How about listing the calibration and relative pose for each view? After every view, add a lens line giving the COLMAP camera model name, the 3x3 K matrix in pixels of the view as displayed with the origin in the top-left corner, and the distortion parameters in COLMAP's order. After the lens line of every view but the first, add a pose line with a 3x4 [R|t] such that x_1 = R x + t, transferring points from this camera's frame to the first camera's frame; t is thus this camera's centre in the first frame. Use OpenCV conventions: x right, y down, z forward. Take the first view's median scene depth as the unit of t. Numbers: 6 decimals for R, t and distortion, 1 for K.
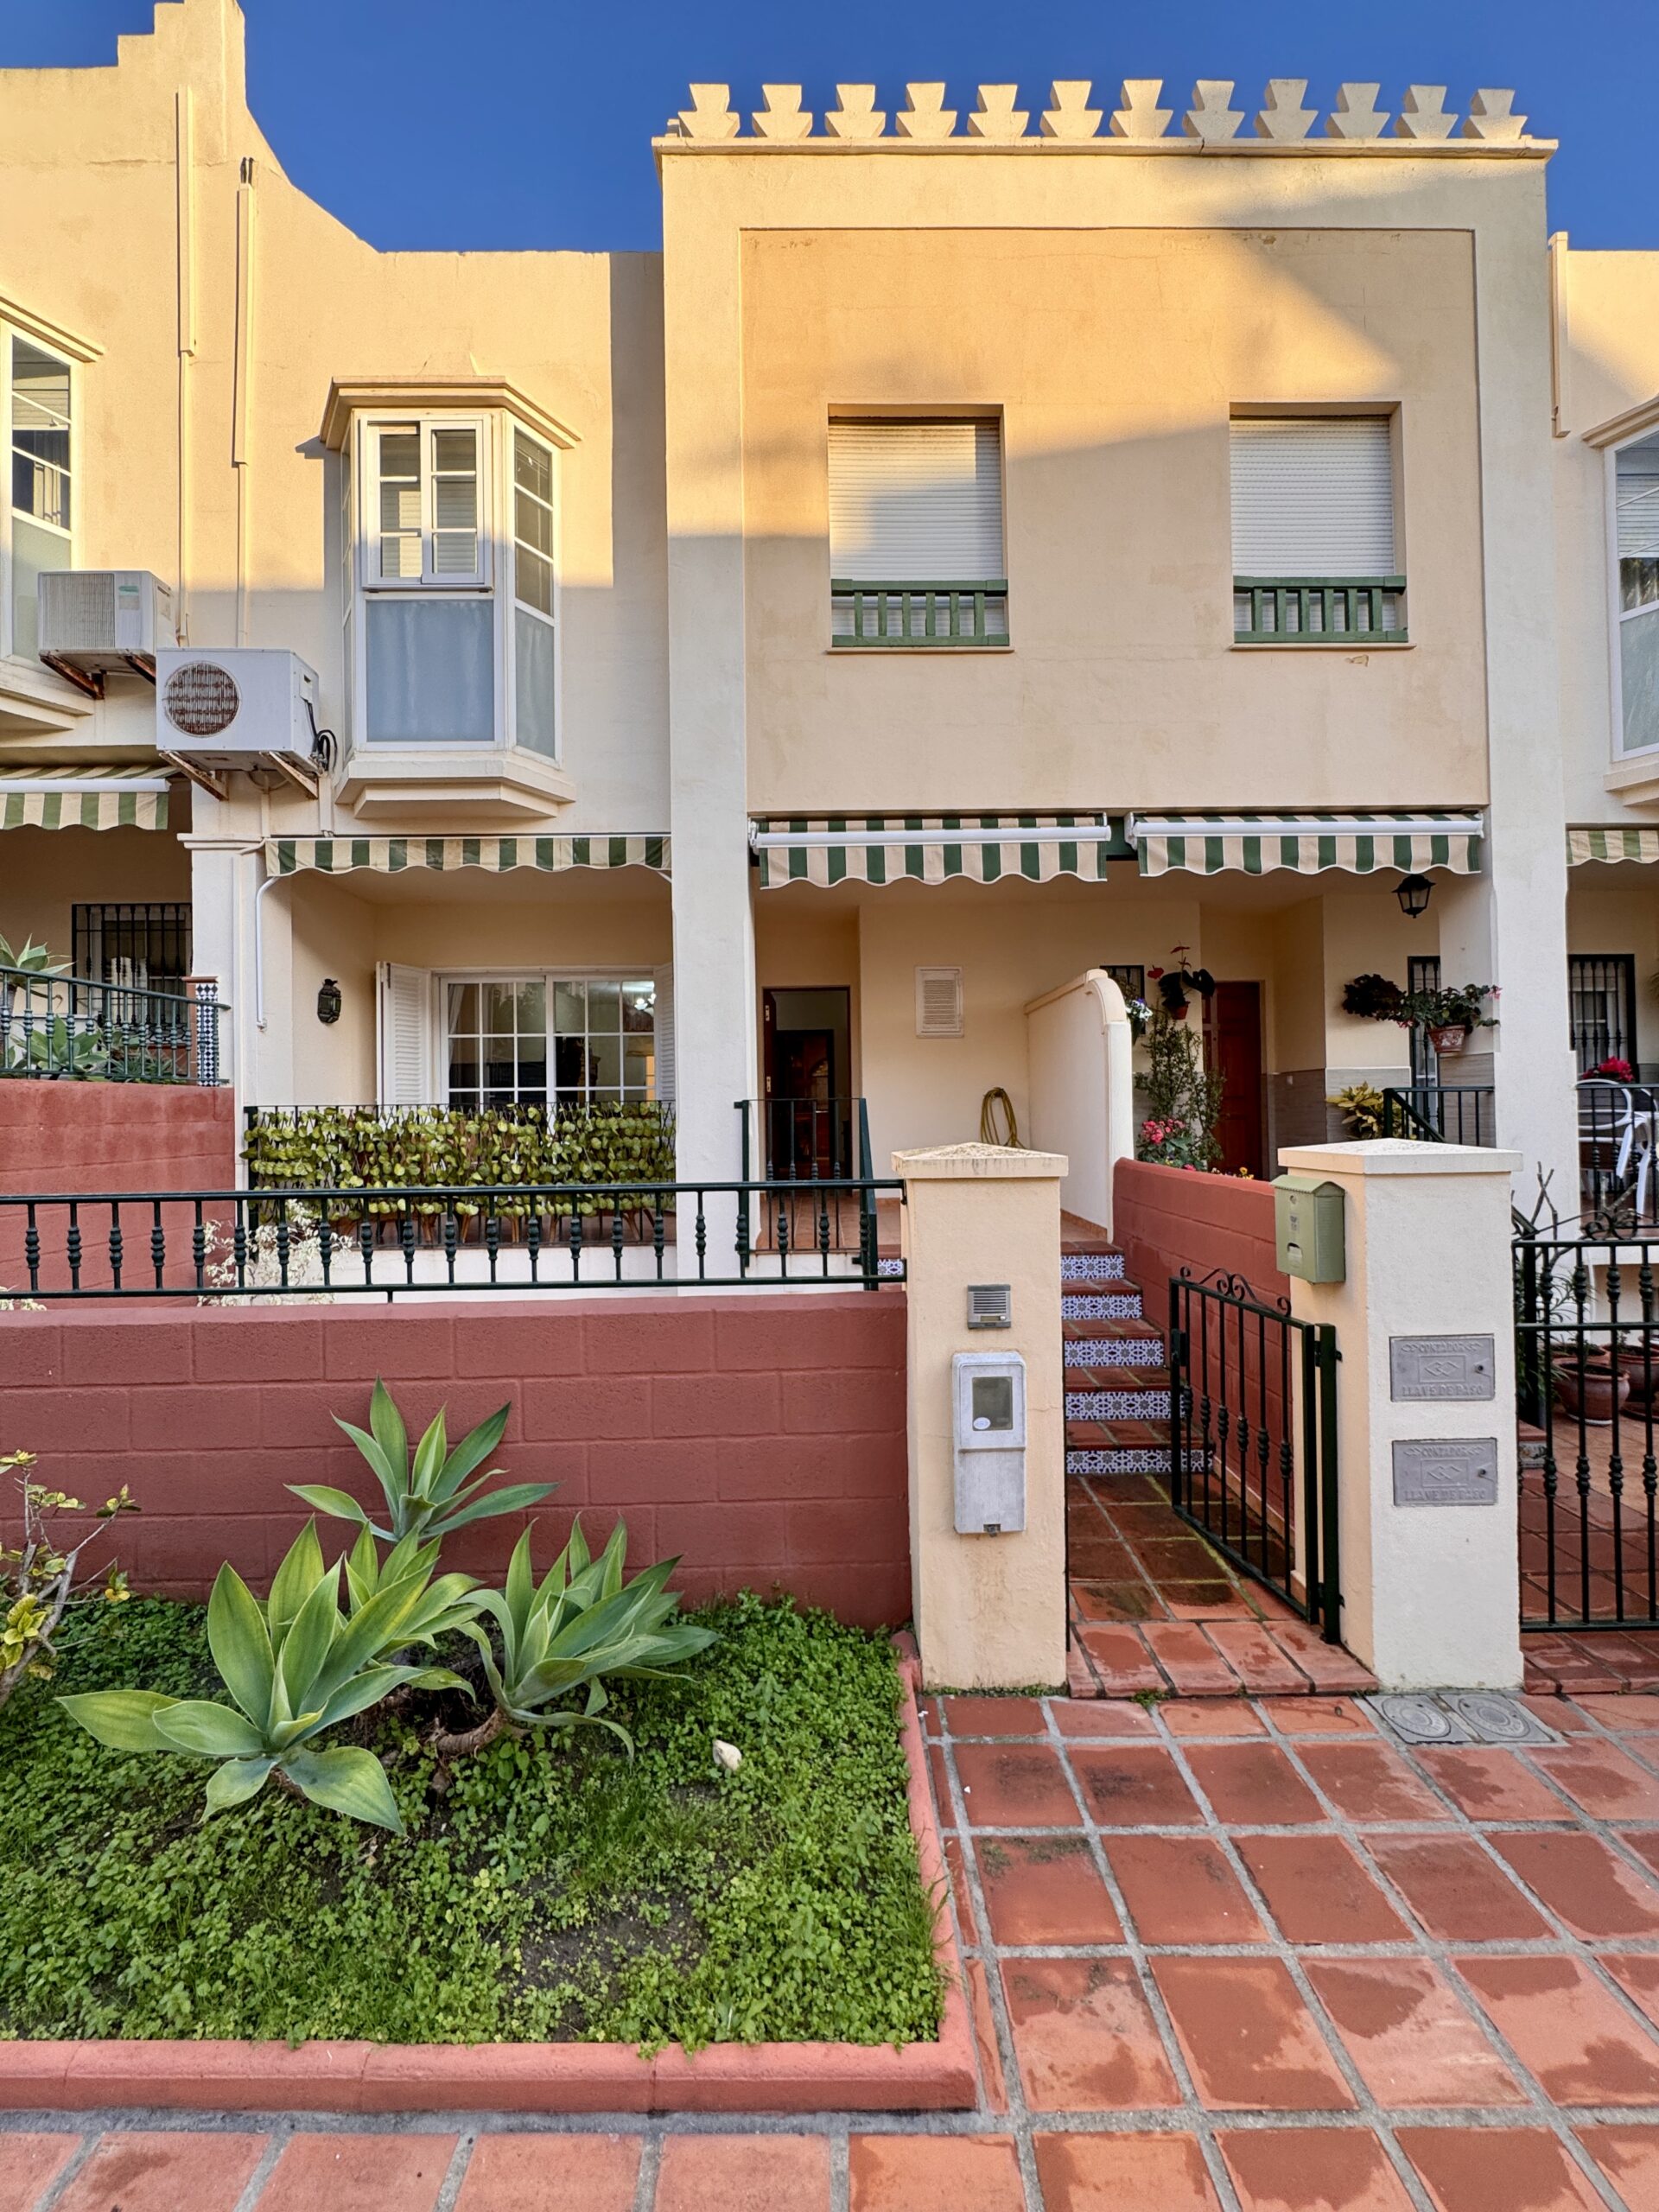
lens RADIAL K [[879.2, 0, 829.5], [0, 879.2, 1106.0], [0, 0, 1]] dist [-0.002895, 0.000178]
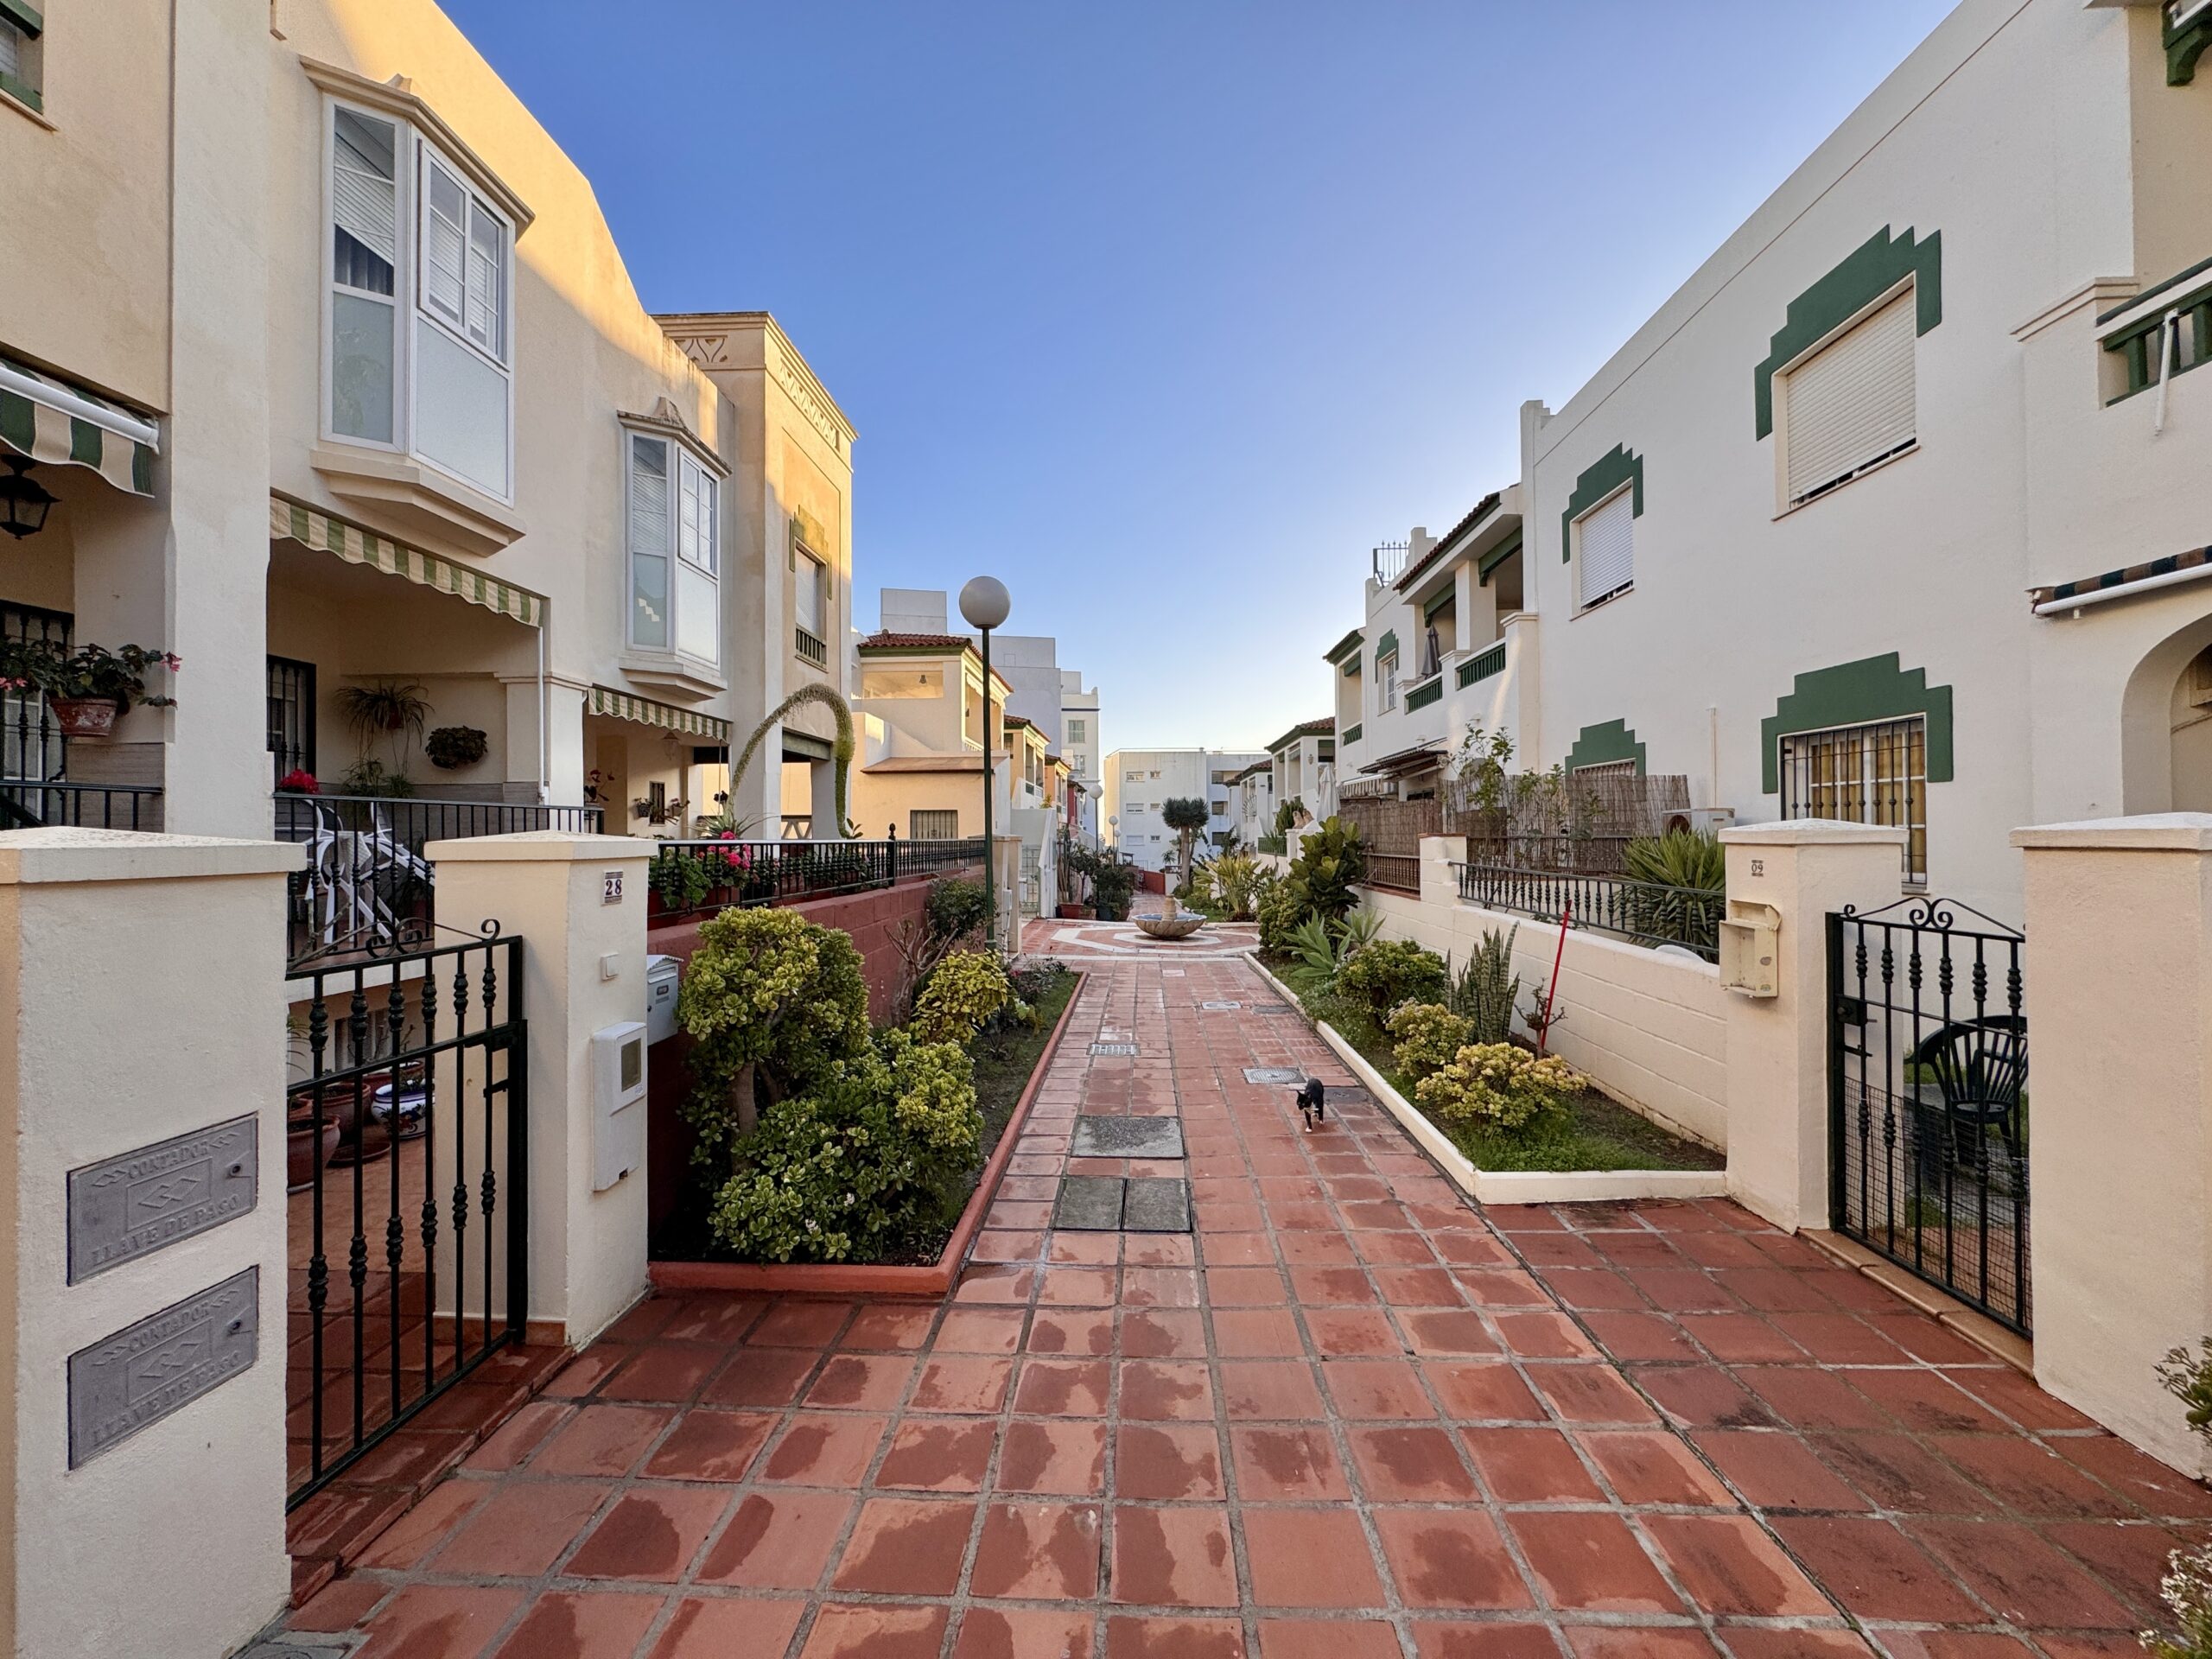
lens RADIAL K [[871.1, 0, 1106.0], [0, 871.1, 829.5], [0, 0, 1]] dist [-0.005771, 0.000338]
pose [[0.049345, 0.024292, 0.998486, 0.057981], [-0.005483, 0.999696, -0.024050, 0.027294], [-0.998767, -0.004288, 0.049463, 0.157445]]
